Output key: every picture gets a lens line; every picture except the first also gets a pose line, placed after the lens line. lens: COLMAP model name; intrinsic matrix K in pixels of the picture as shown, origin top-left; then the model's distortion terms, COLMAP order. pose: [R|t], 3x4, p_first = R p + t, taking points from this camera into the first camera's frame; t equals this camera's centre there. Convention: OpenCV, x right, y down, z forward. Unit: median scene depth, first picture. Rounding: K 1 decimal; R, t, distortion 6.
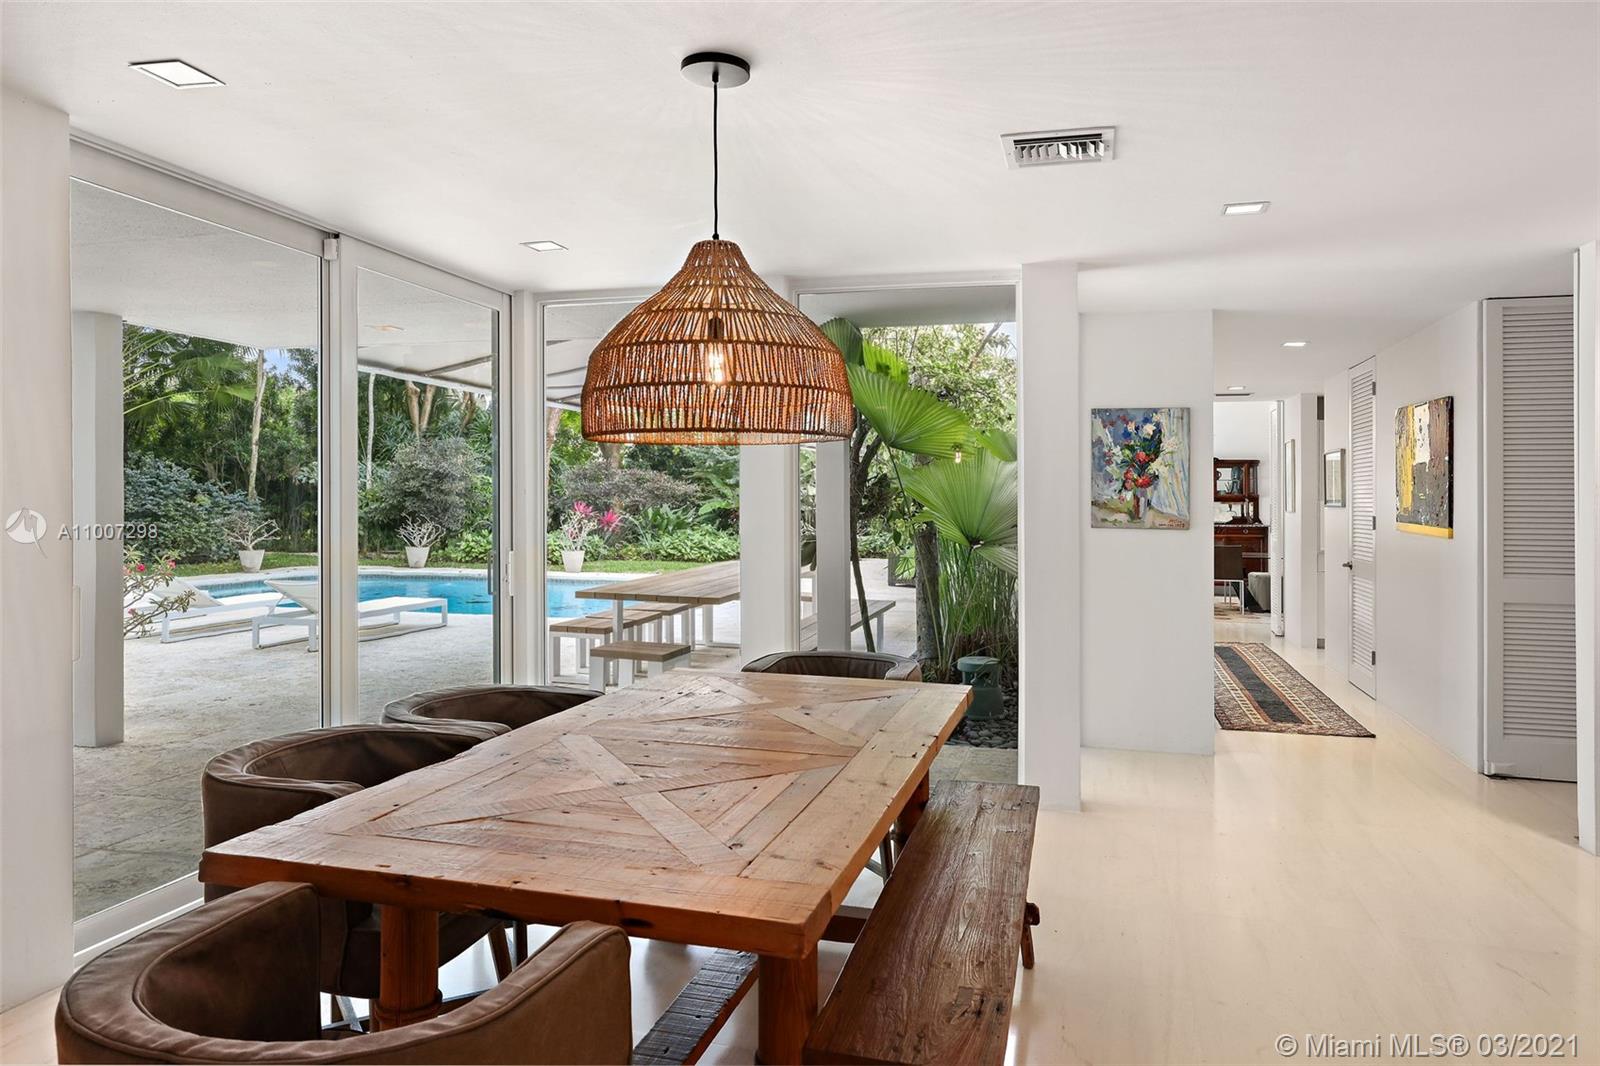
lens RADIAL K [[1069.6, 0, 799.3], [0, 1069.6, 519.4], [0, 0, 1]] dist [0.011416, 0.015718]
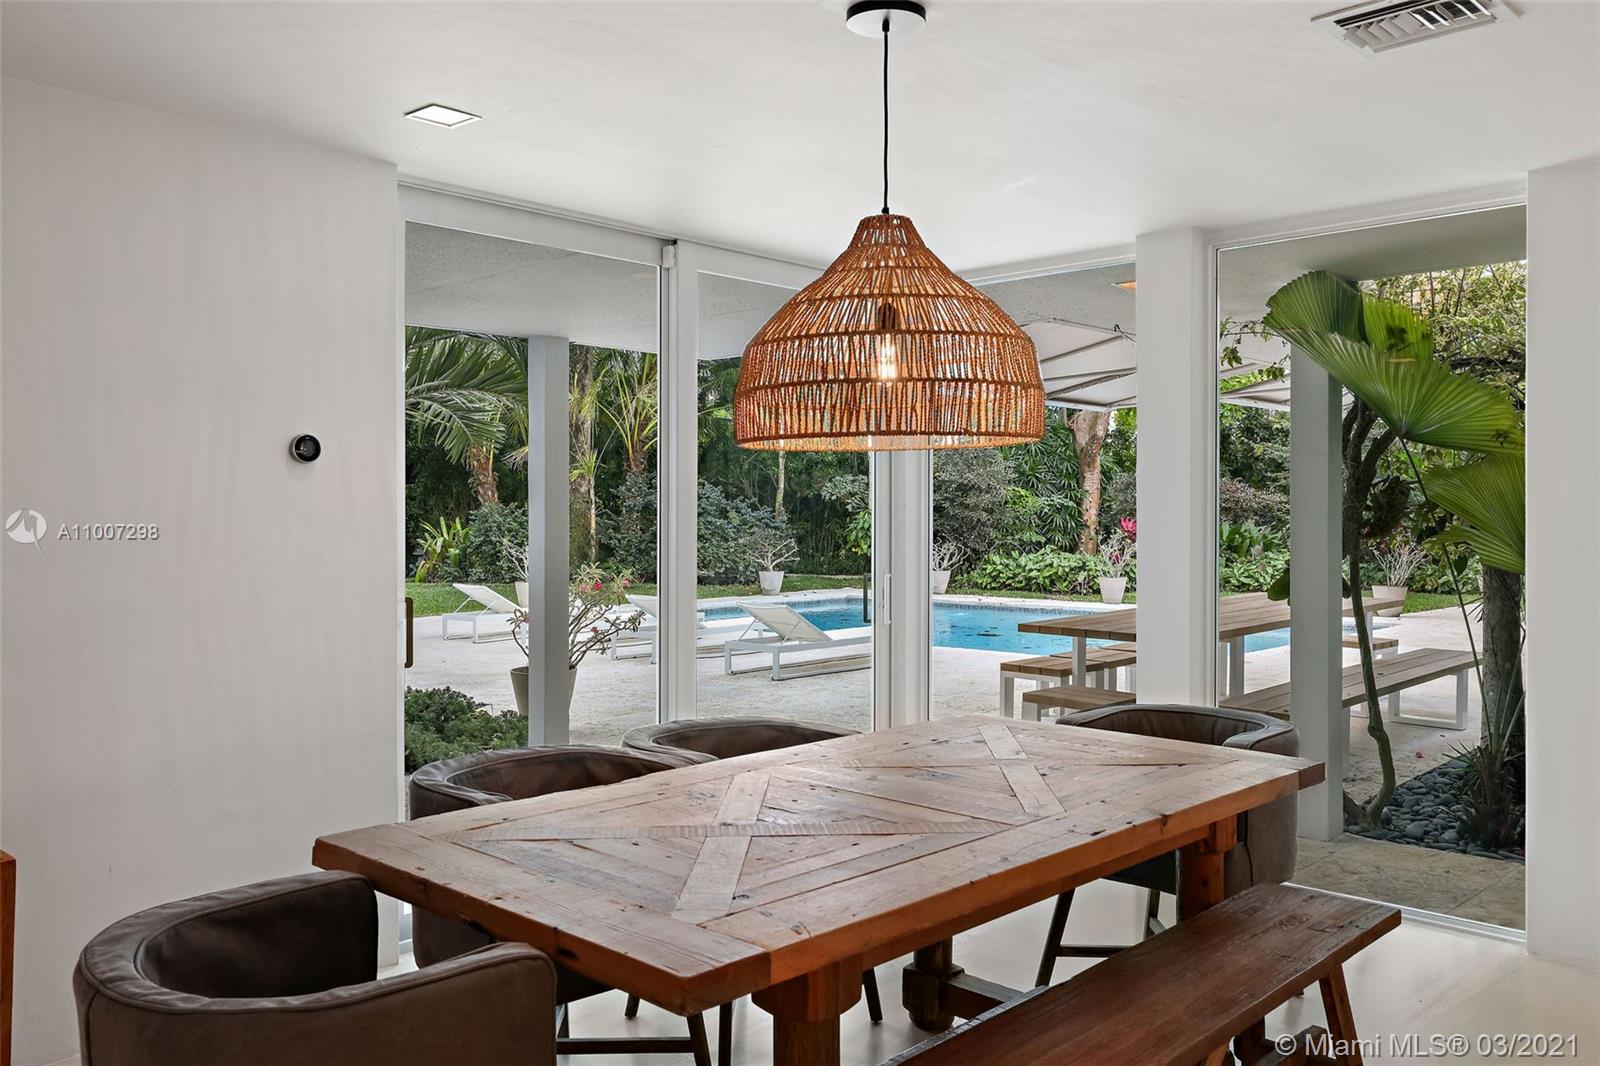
lens RADIAL K [[1309.1, 0, 805.4], [0, 1309.1, 524.7], [0, 0, 1]] dist [0.023896, 0.020829]
pose [[0.883850, -0.003717, -0.467755, 0.179207], [-0.001544, 0.999940, -0.010863, 0.001107], [0.467767, 0.010323, 0.883791, 0.015905]]
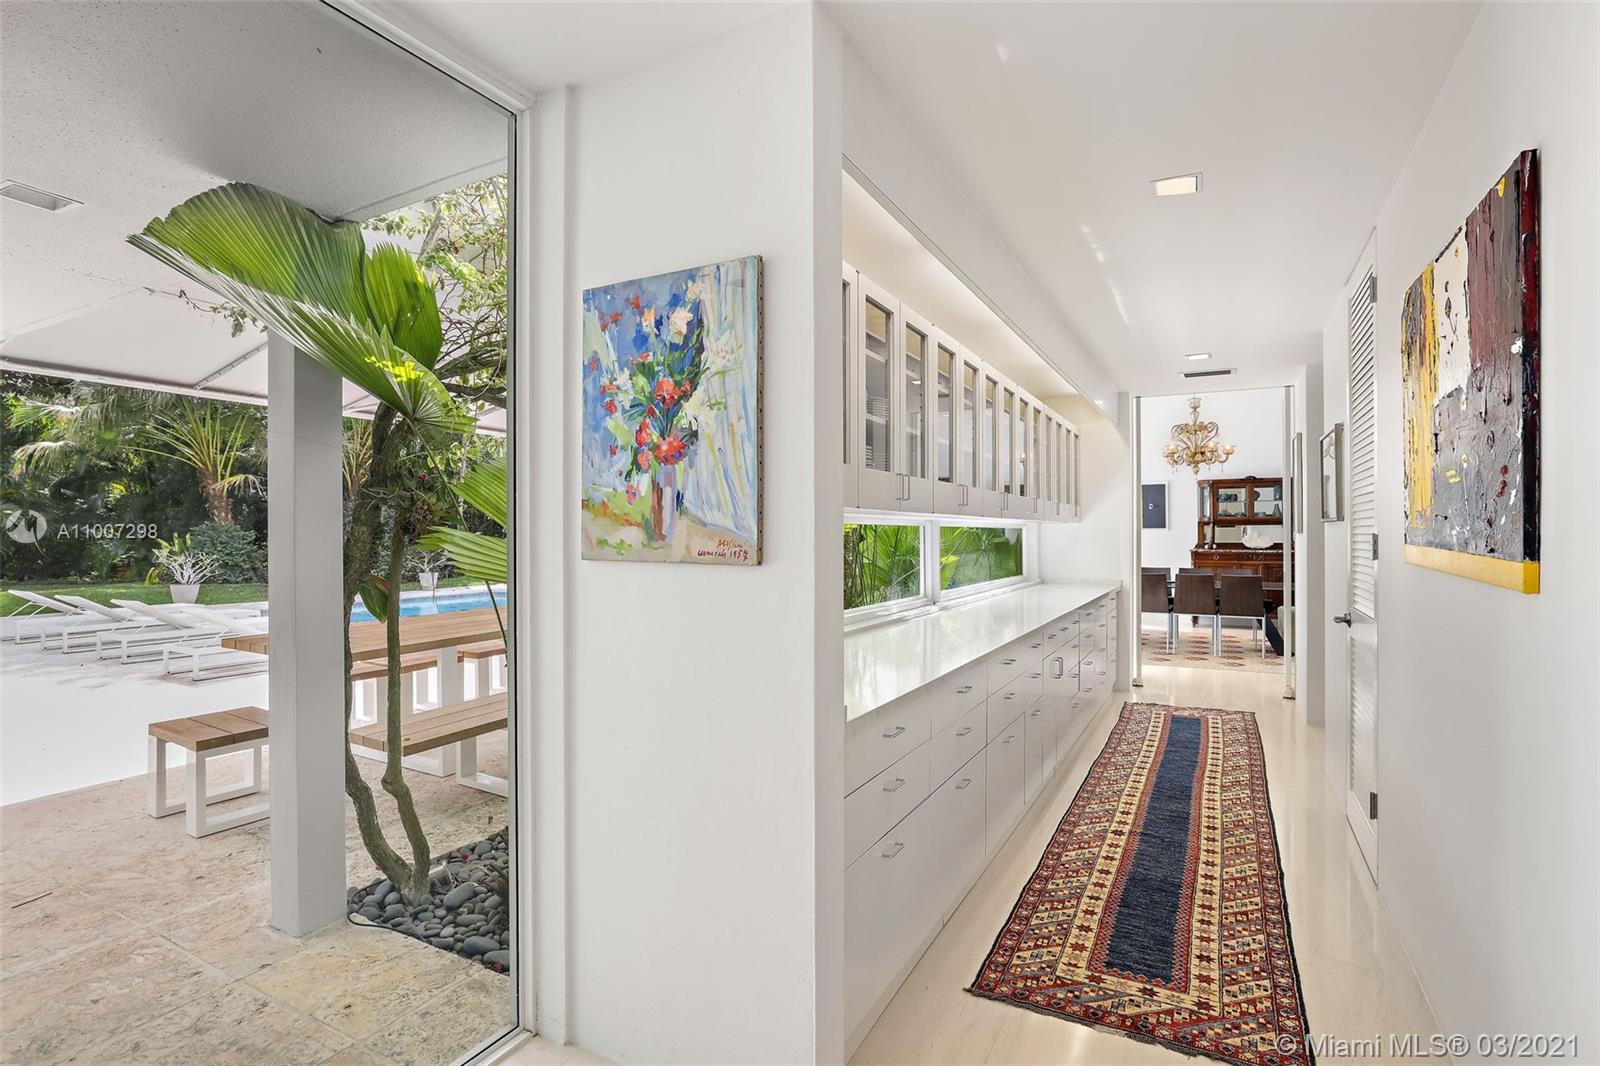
lens RADIAL K [[787.7, 0, 796.3], [0, 787.7, 544.4], [0, 0, 1]] dist [-0.021950, 0.001760]
pose [[0.973264, -0.006047, -0.229610, 0.437763], [0.005214, 0.999977, -0.004234, 0.003249], [0.229630, 0.002924, 0.973274, 0.714007]]
